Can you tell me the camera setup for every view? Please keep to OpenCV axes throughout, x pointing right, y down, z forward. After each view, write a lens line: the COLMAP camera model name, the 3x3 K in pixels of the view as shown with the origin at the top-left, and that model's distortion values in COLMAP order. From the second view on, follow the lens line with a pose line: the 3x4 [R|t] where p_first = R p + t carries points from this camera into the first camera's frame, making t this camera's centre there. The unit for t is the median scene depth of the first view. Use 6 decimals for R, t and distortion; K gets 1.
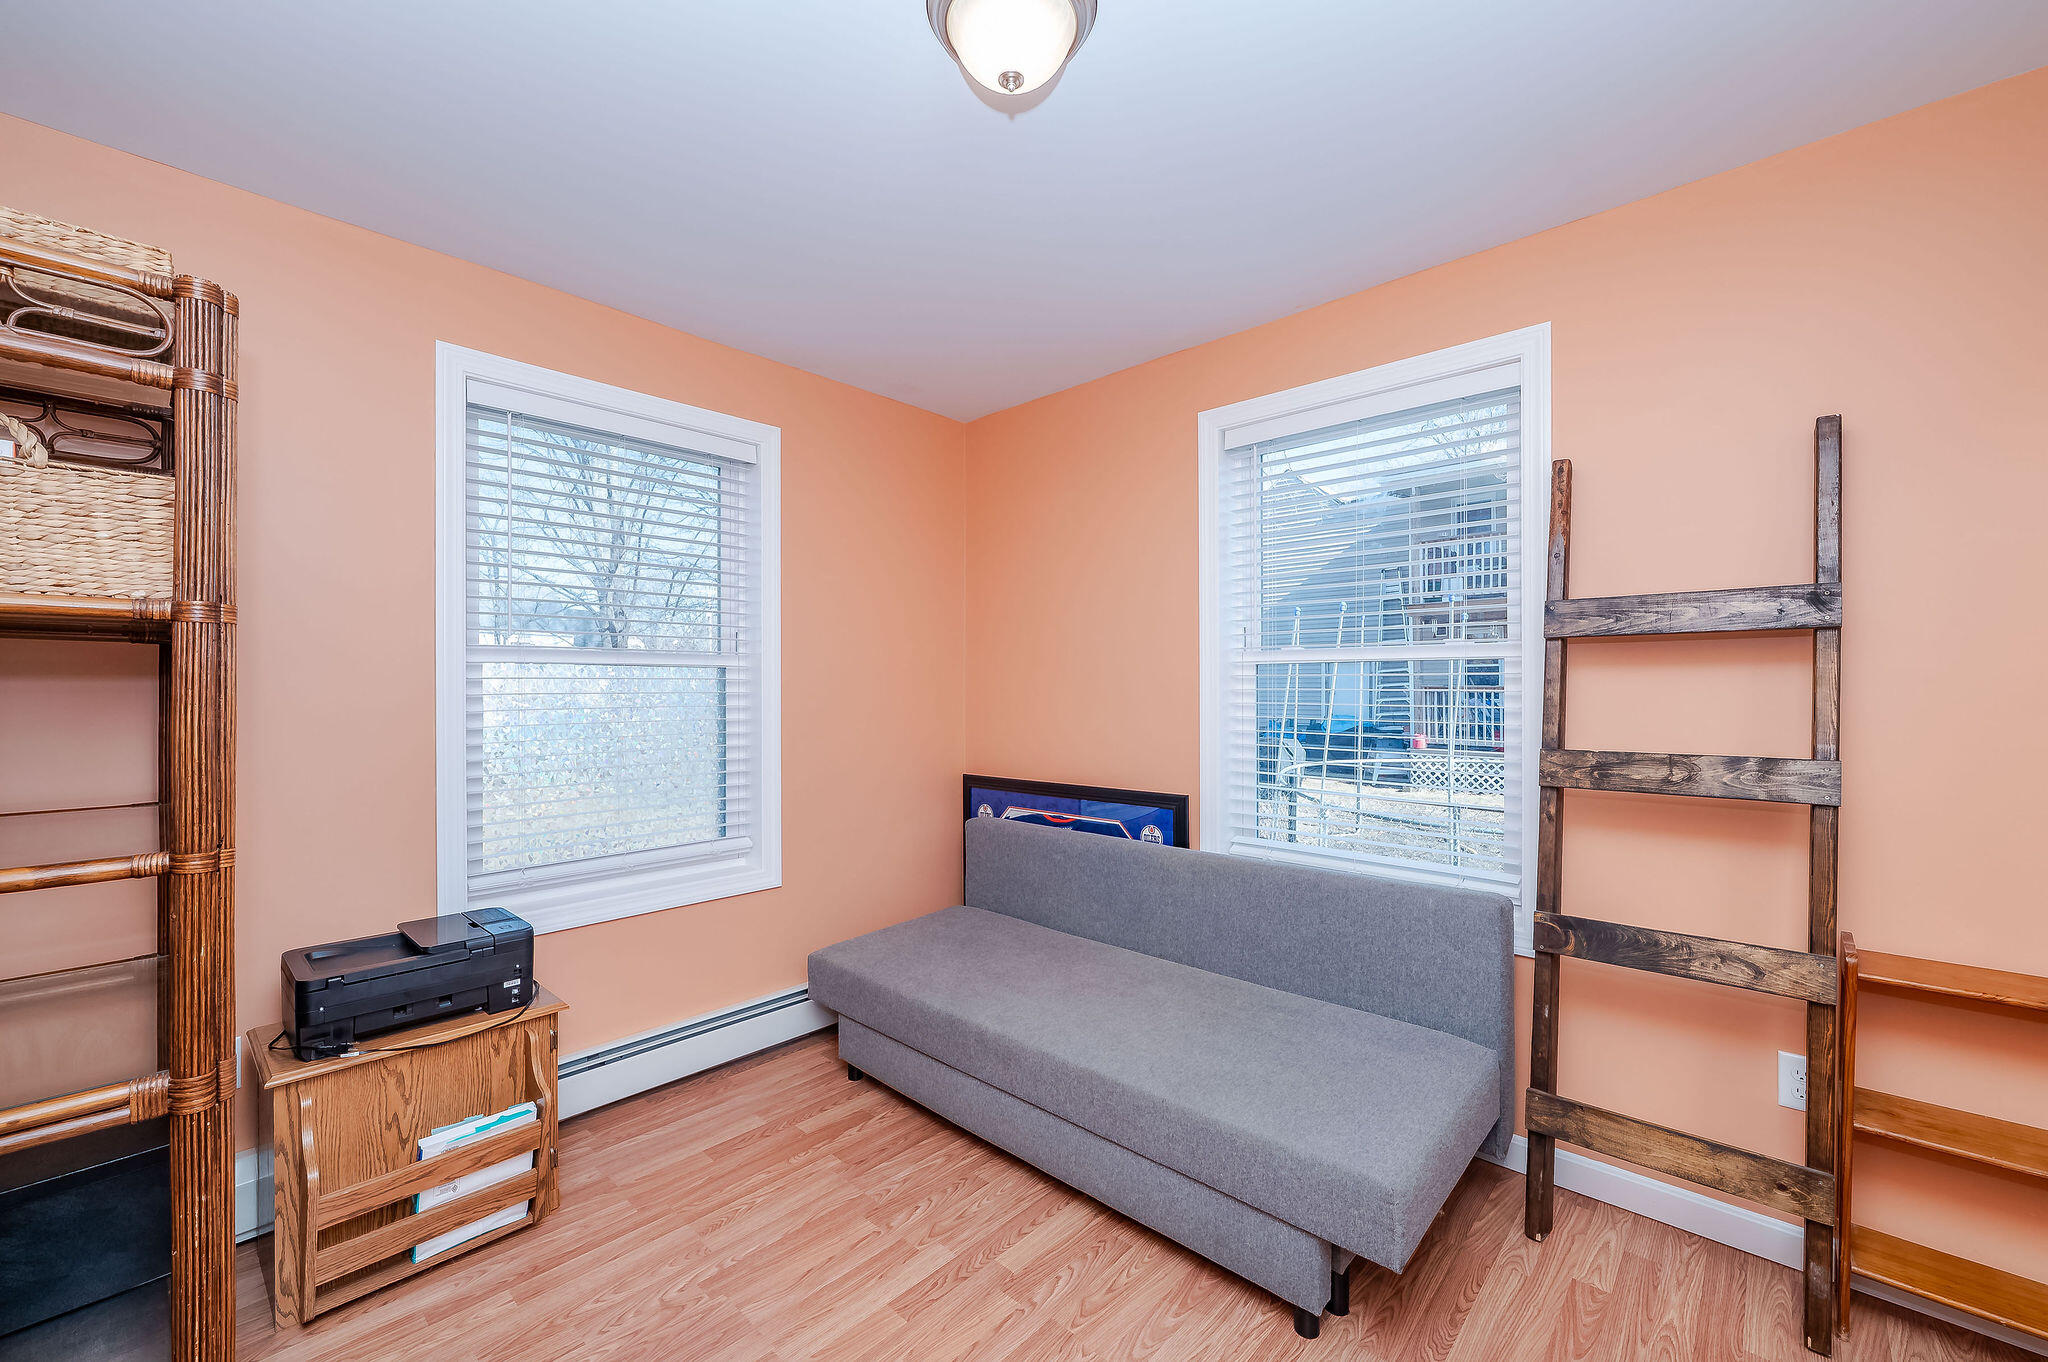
lens RADIAL K [[819.2, 0, 1022.9], [0, 819.2, 694.1], [0, 0, 1]] dist [0.002846, -0.000151]
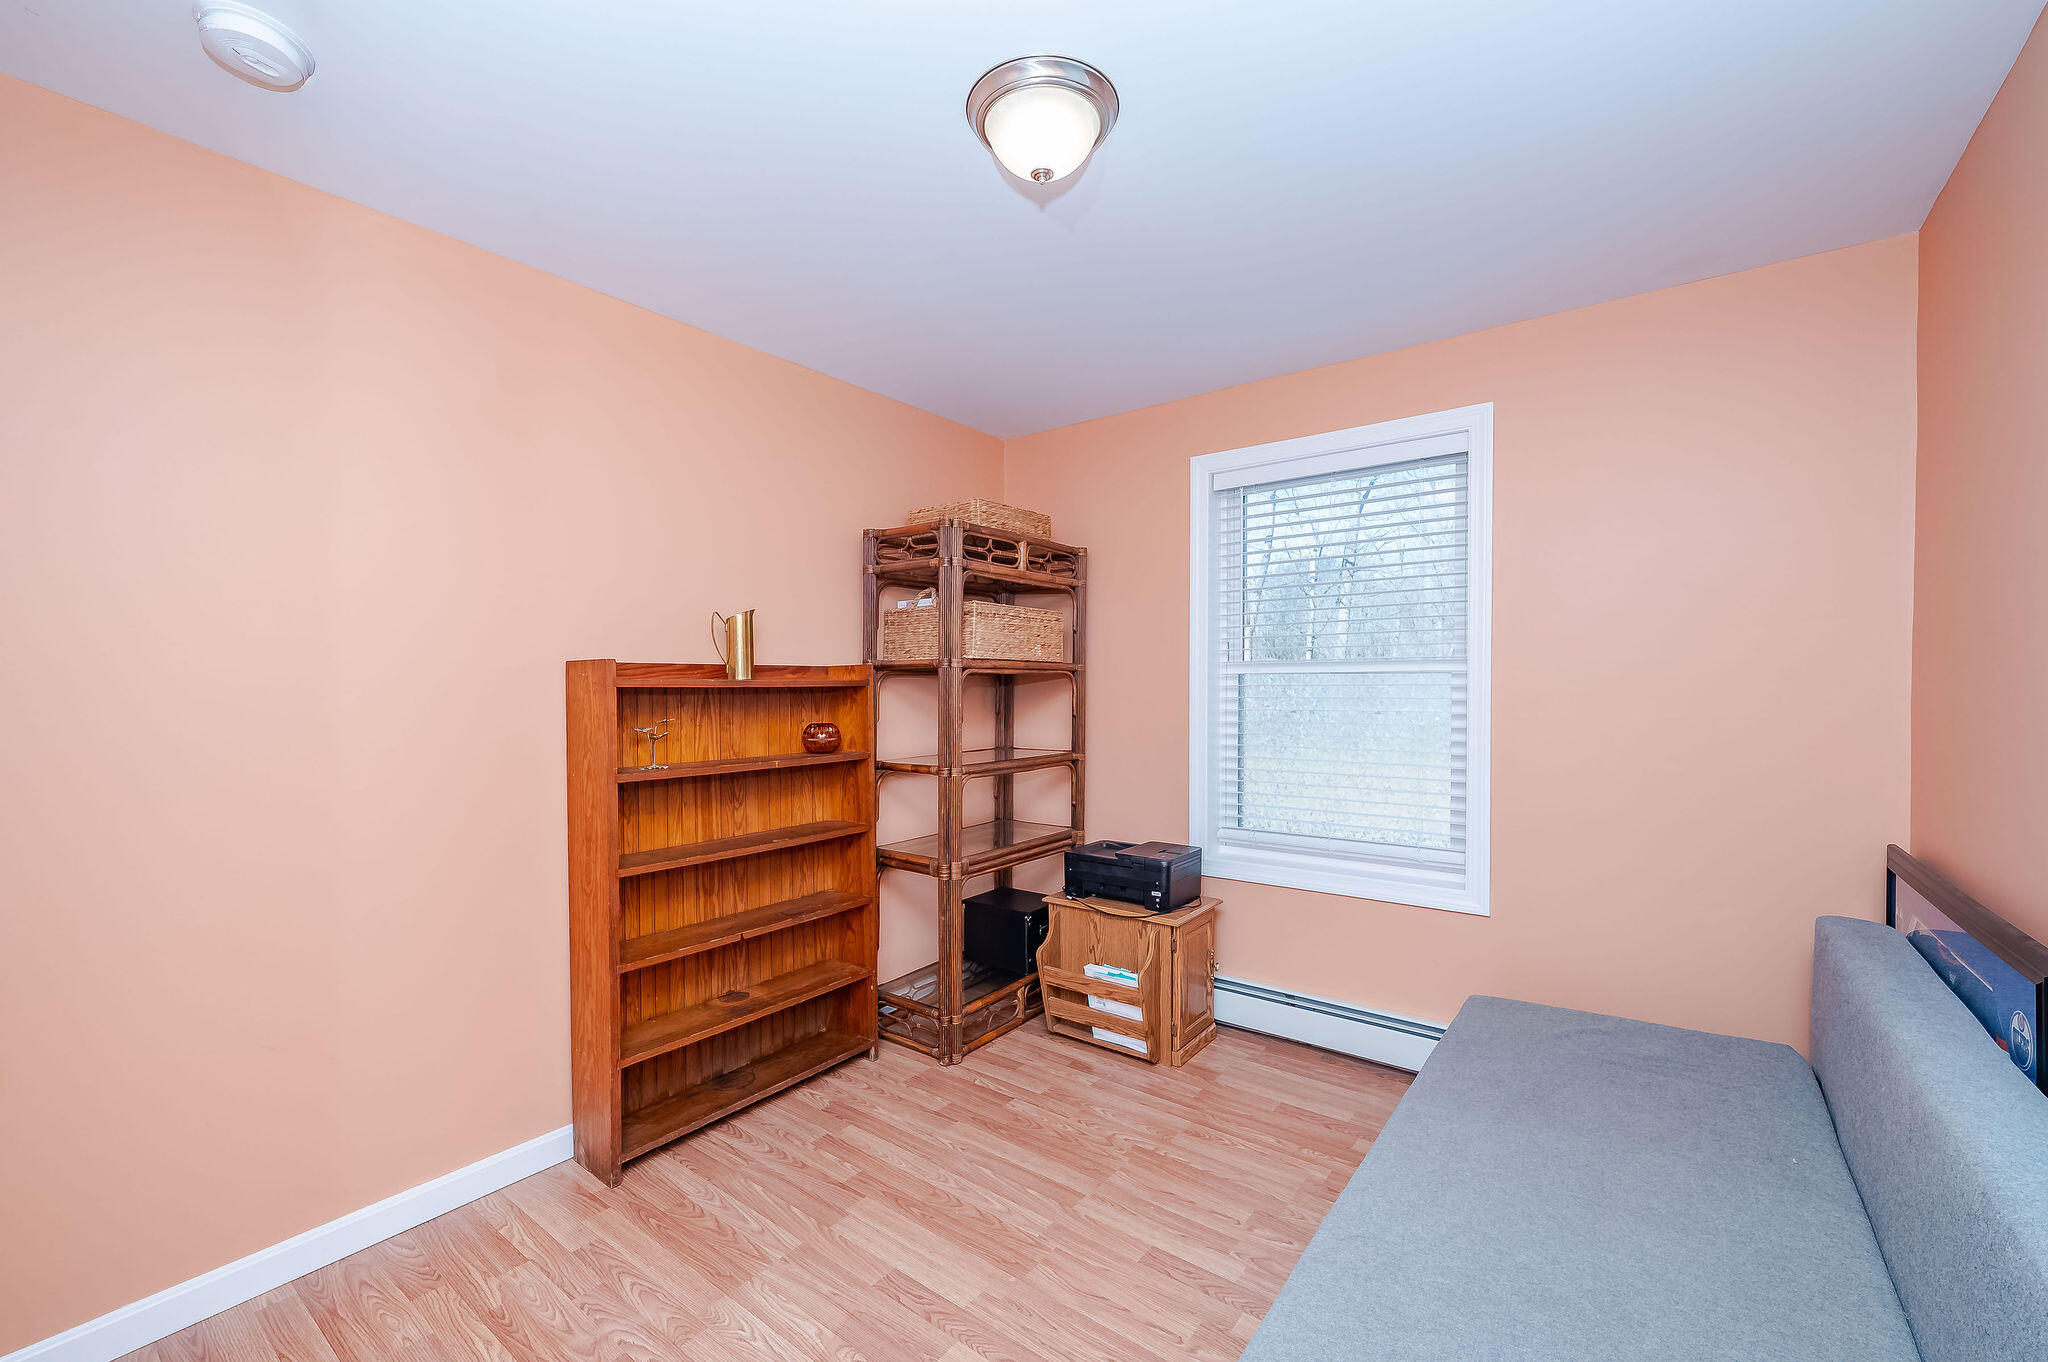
lens RADIAL K [[819.2, 0, 1031.5], [0, 819.2, 677.5], [0, 0, 1]] dist [0.002846, -0.000151]
pose [[0.123517, -0.003154, -0.992337, 0.848923], [-0.006289, 0.999972, -0.003961, -0.031105], [0.992323, 0.006730, 0.123494, 0.622623]]
